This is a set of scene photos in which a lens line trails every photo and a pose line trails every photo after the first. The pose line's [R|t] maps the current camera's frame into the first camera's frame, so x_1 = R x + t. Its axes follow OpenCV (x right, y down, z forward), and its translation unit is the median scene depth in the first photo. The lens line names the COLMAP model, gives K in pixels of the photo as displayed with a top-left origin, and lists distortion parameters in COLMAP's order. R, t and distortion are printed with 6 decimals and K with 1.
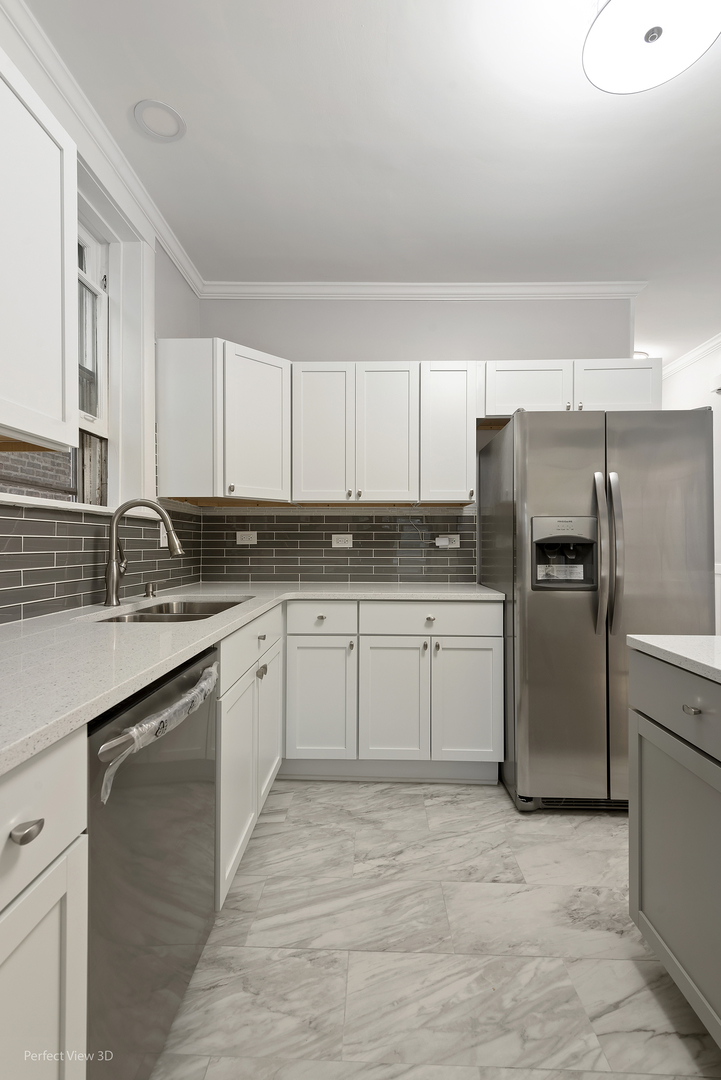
lens RADIAL K [[498.2, 0, 360.5], [0, 498.2, 540.0], [0, 0, 1]] dist [0.021804, -0.000287]
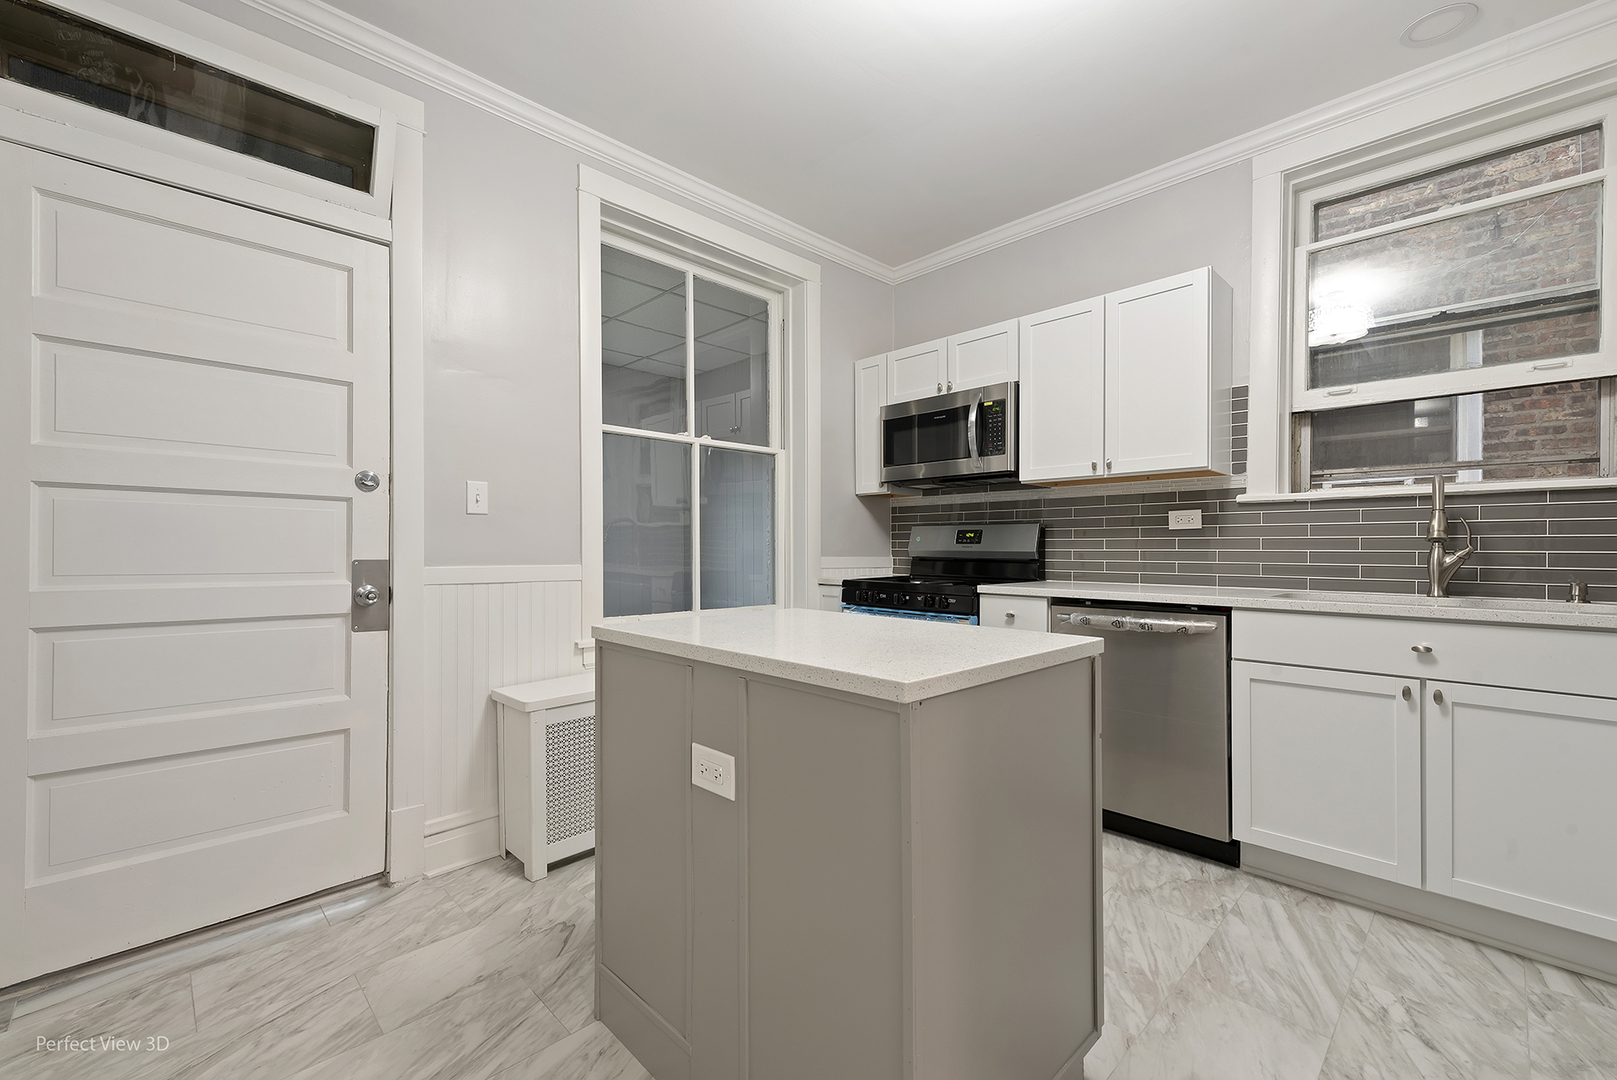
lens RADIAL K [[681.2, 0, 808.5], [0, 681.2, 540.0], [0, 0, 1]] dist [0.001462, -0.000008]
pose [[-0.690043, -0.009985, -0.723699, 1.322462], [-0.002561, 0.999932, -0.011354, 0.058385], [0.723763, -0.005982, -0.690022, 1.185330]]
